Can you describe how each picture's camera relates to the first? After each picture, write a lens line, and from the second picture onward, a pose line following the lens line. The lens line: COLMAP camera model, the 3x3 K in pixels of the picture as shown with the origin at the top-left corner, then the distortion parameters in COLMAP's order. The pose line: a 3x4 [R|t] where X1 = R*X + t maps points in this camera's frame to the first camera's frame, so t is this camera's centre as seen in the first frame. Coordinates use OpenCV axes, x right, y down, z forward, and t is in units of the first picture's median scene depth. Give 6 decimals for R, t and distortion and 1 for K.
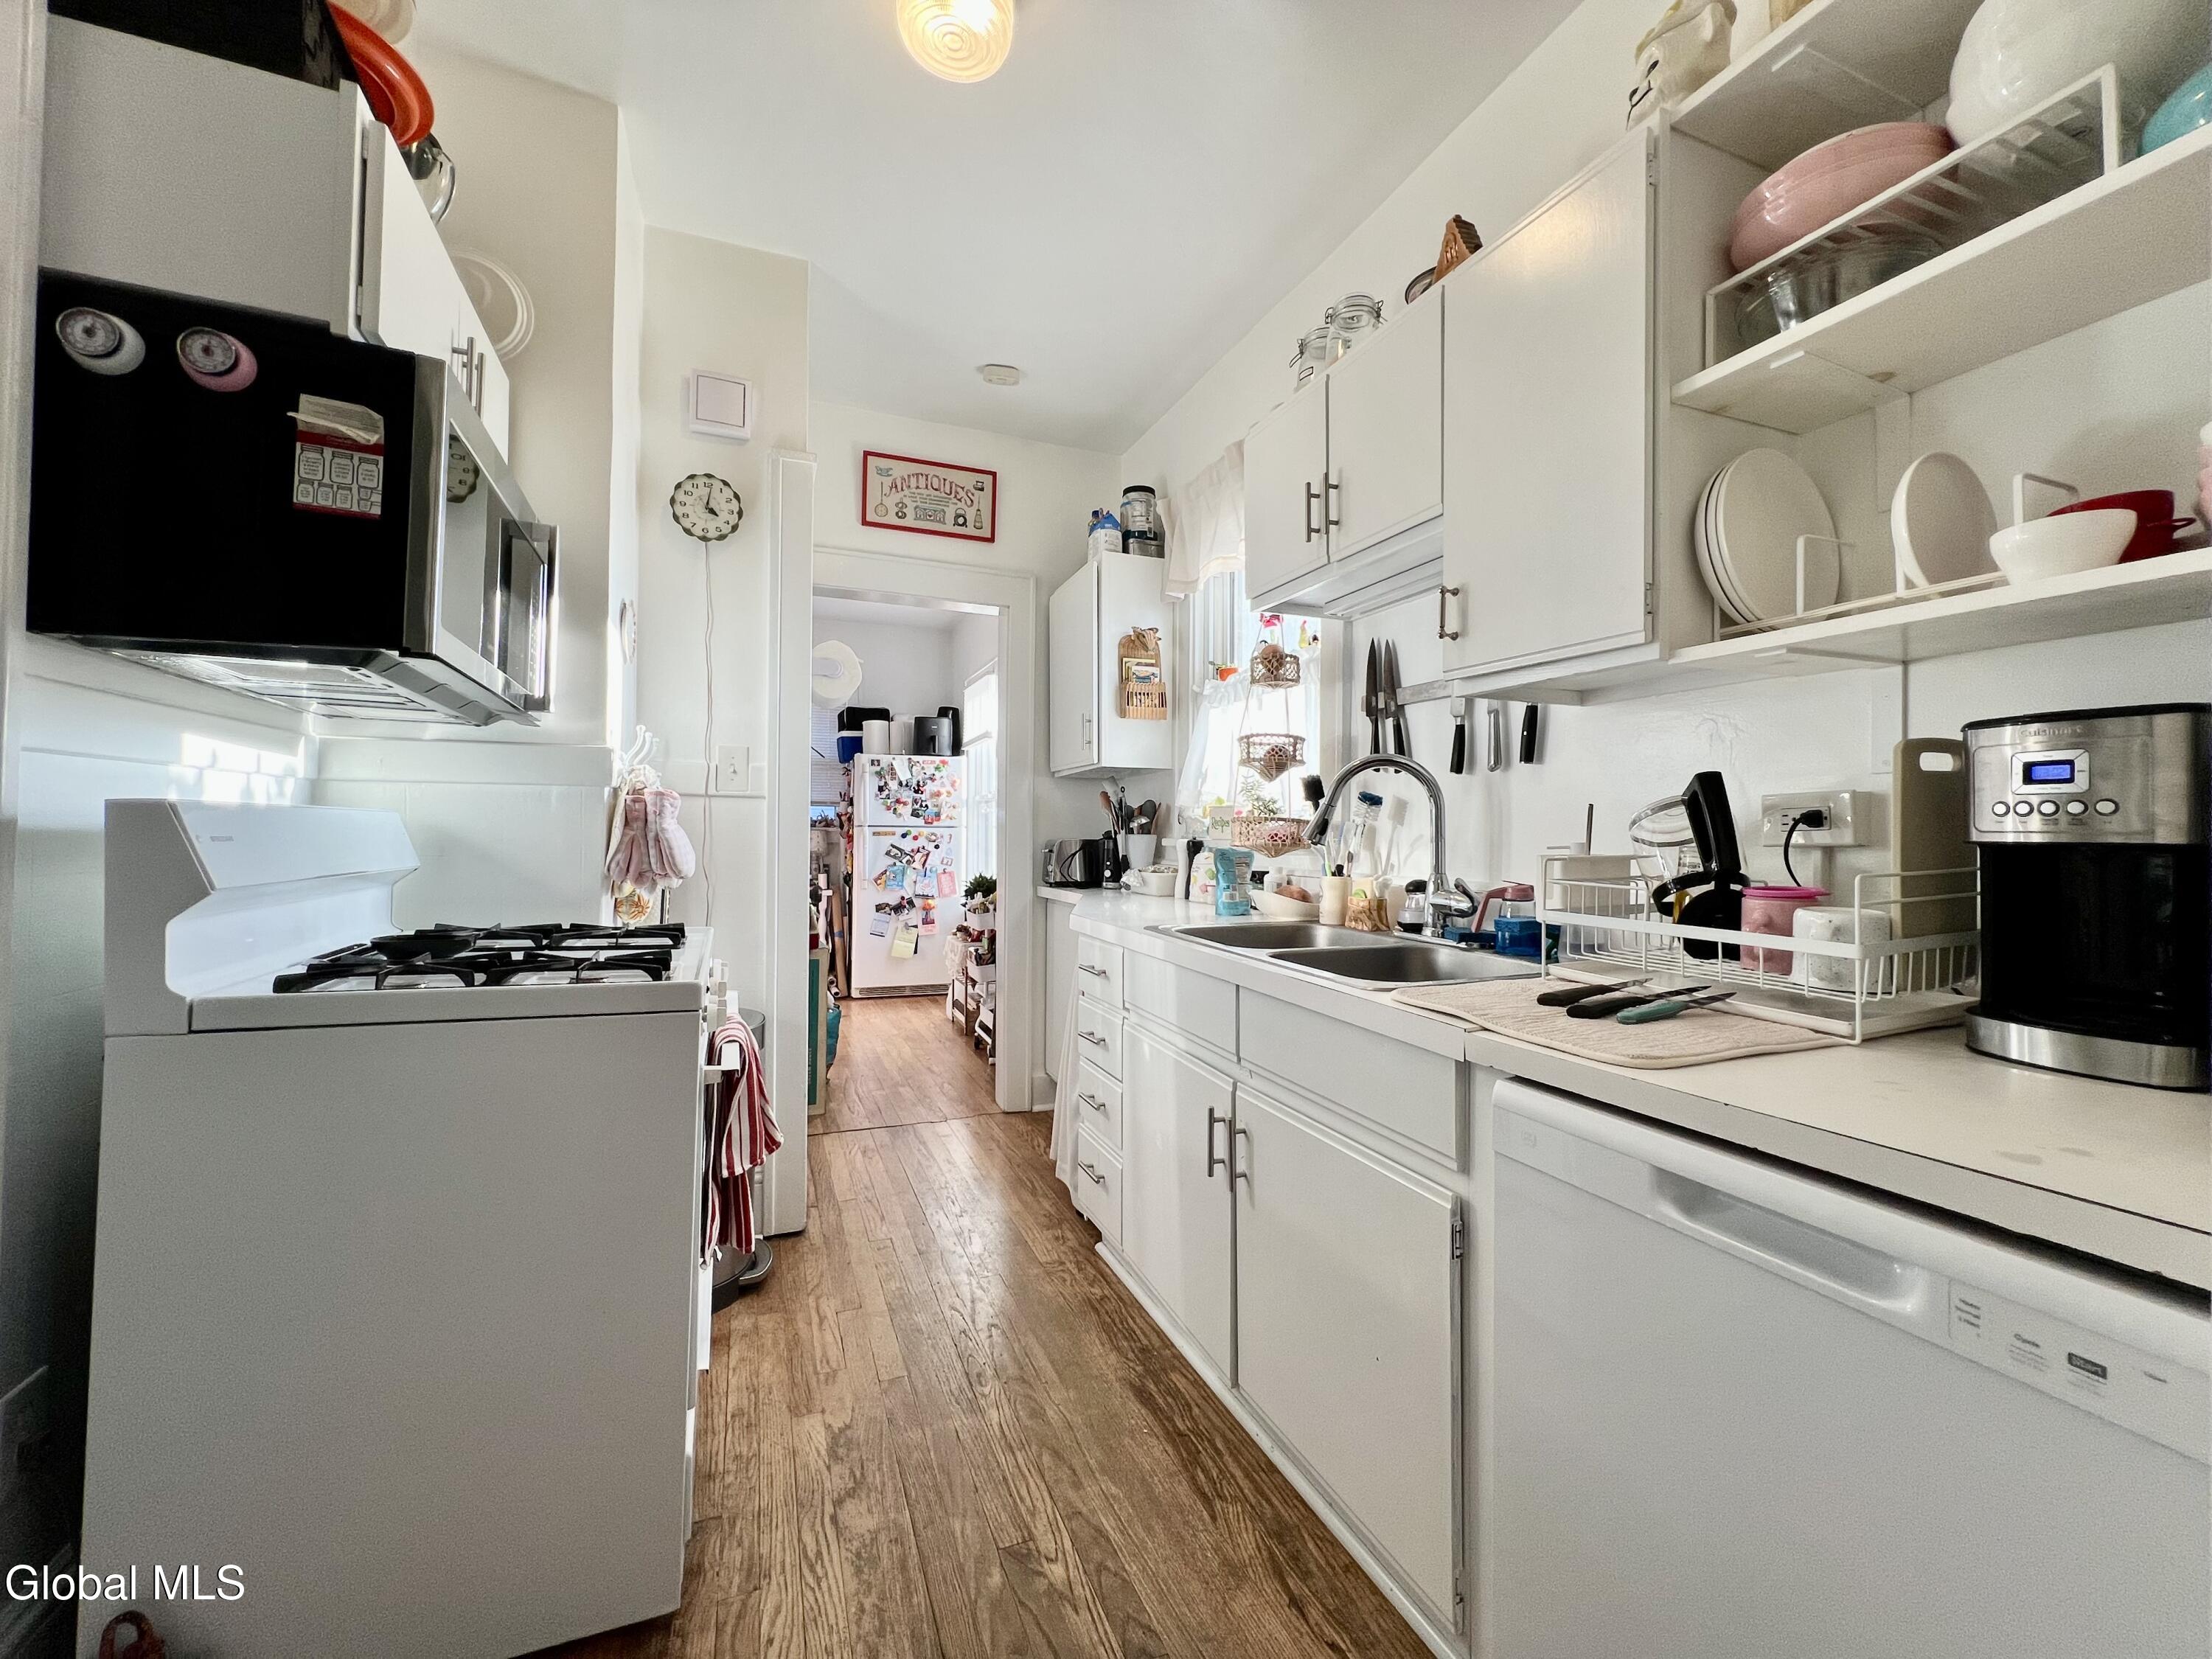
lens RADIAL K [[886.8, 0, 1101.1], [0, 886.8, 821.9], [0, 0, 1]] dist [-0.000552, -0.000004]
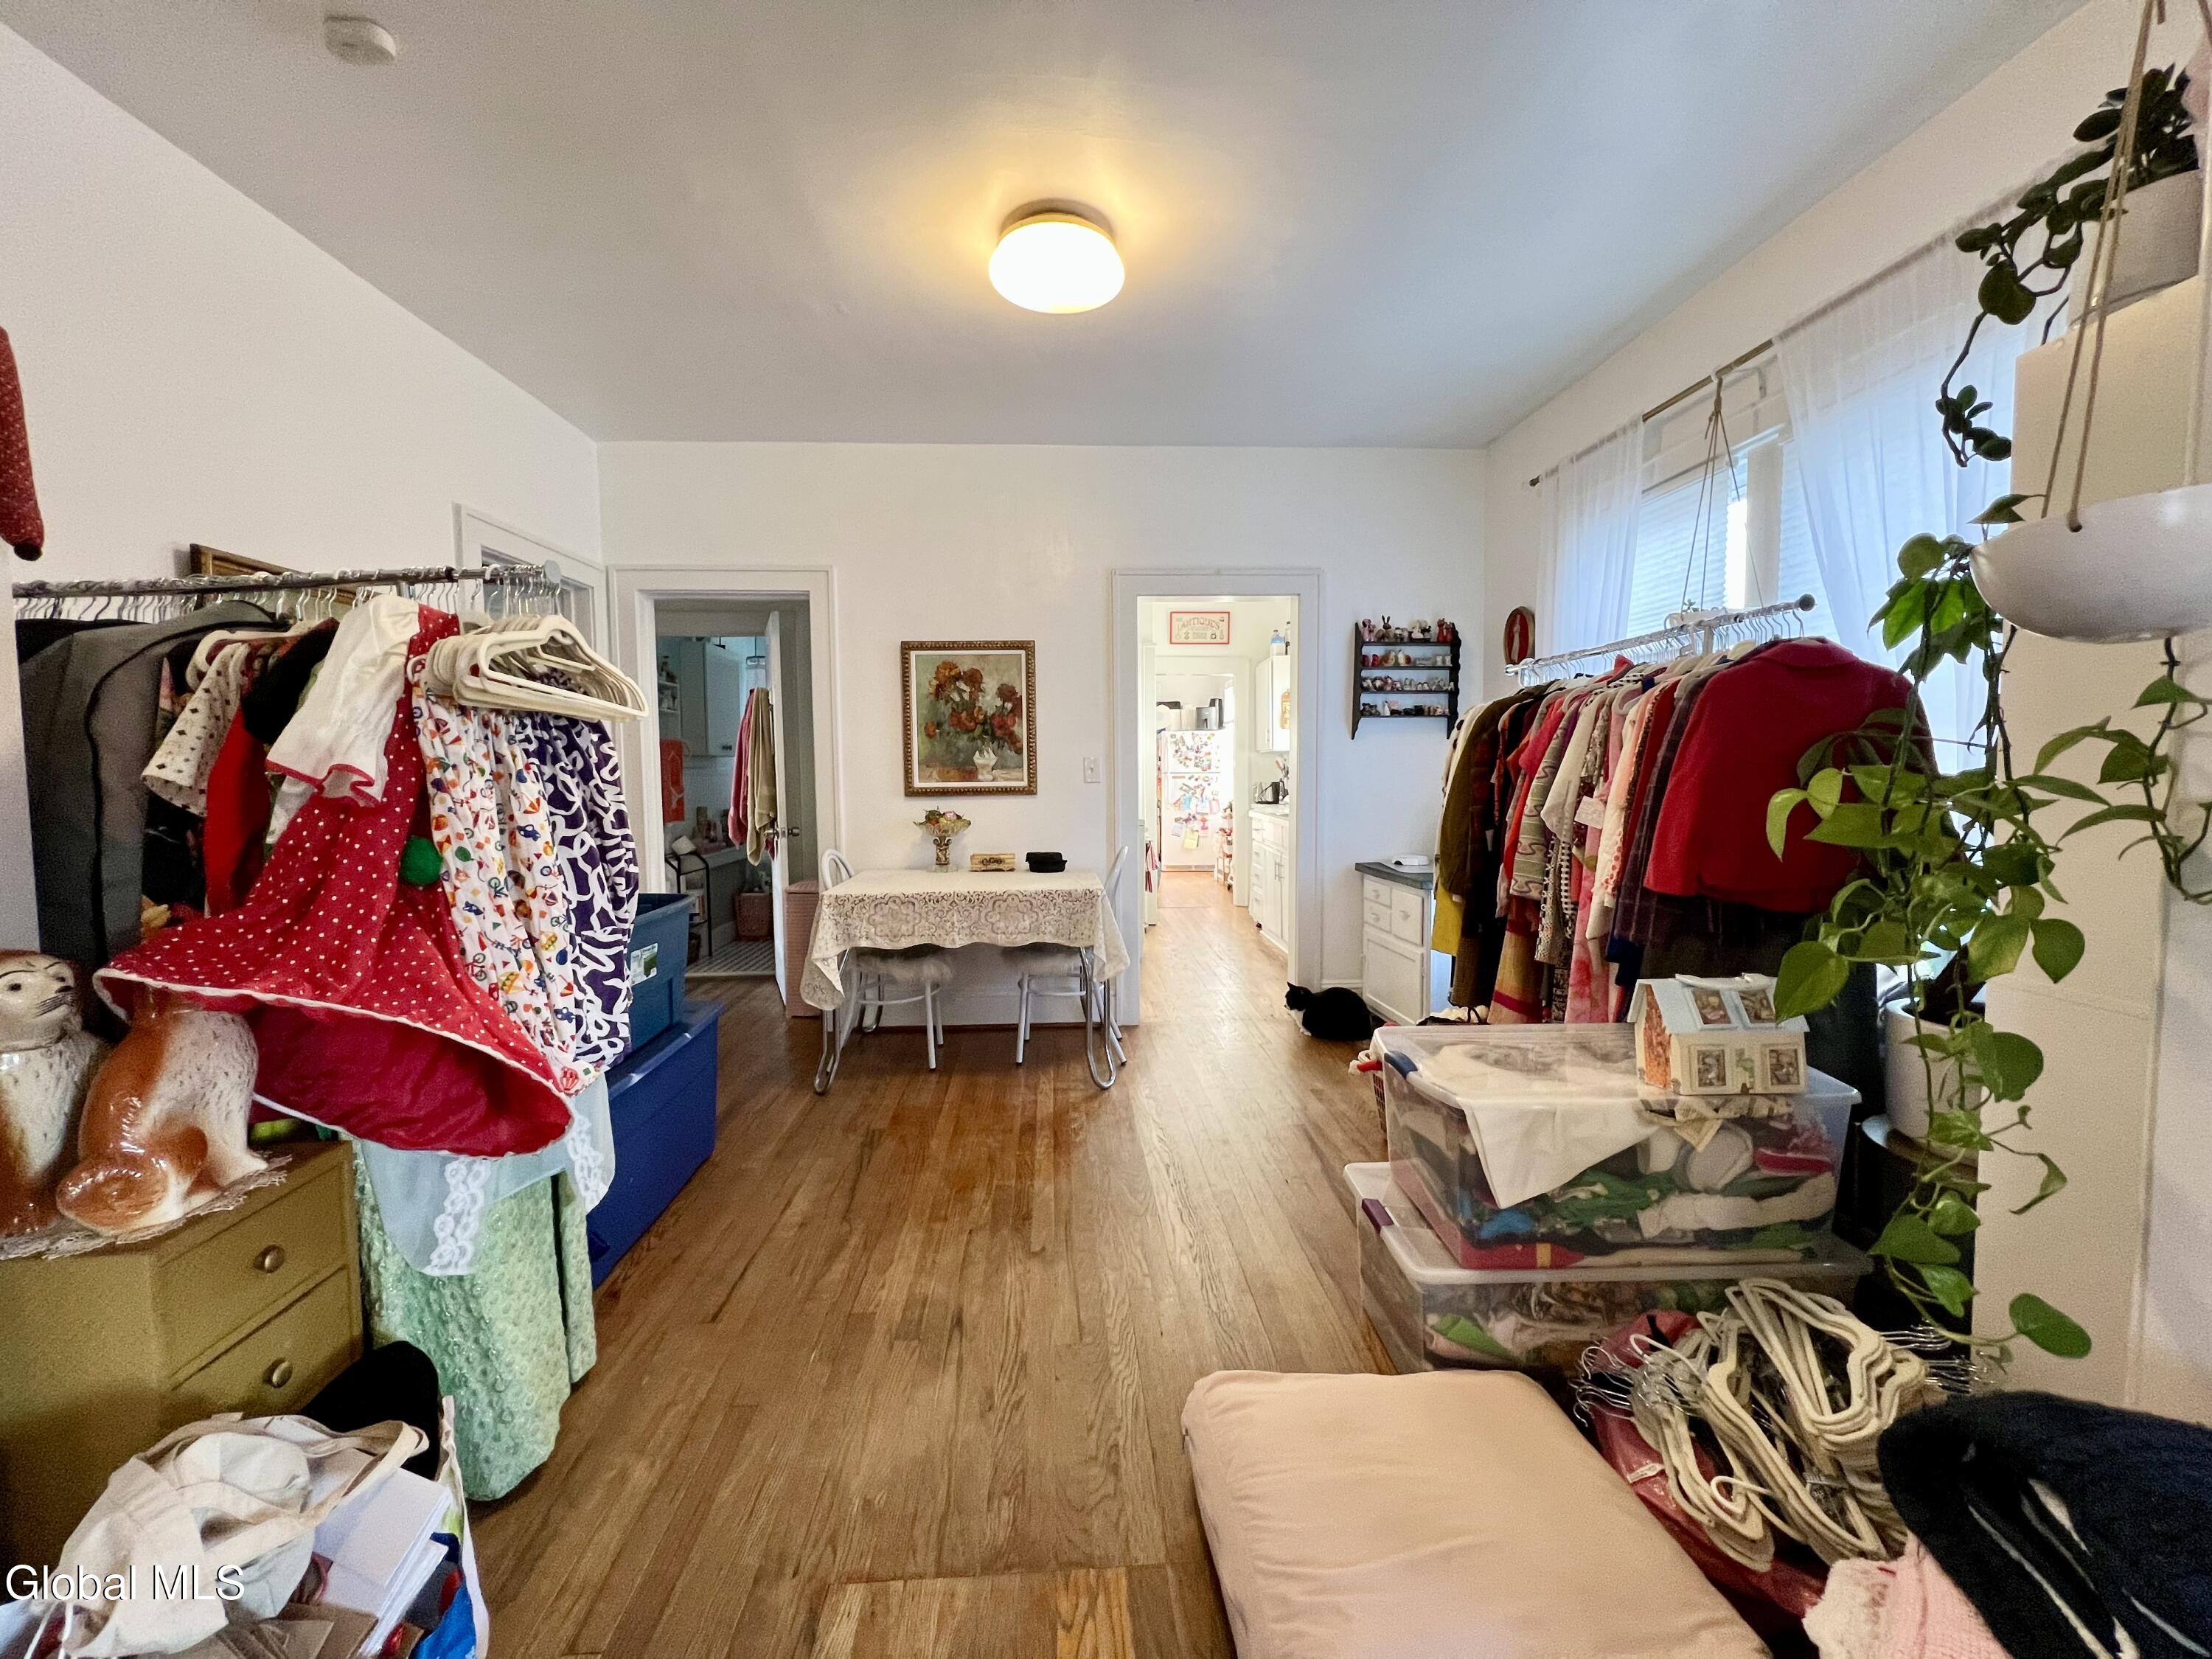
lens RADIAL K [[889.2, 0, 1100.0], [0, 889.2, 827.9], [0, 0, 1]] dist [-0.000082, 0.000000]
pose [[0.949529, 0.006120, -0.313621, 0.153207], [0.019345, 0.996764, 0.078020, -0.026410], [0.313083, -0.080149, 0.946338, -0.695654]]
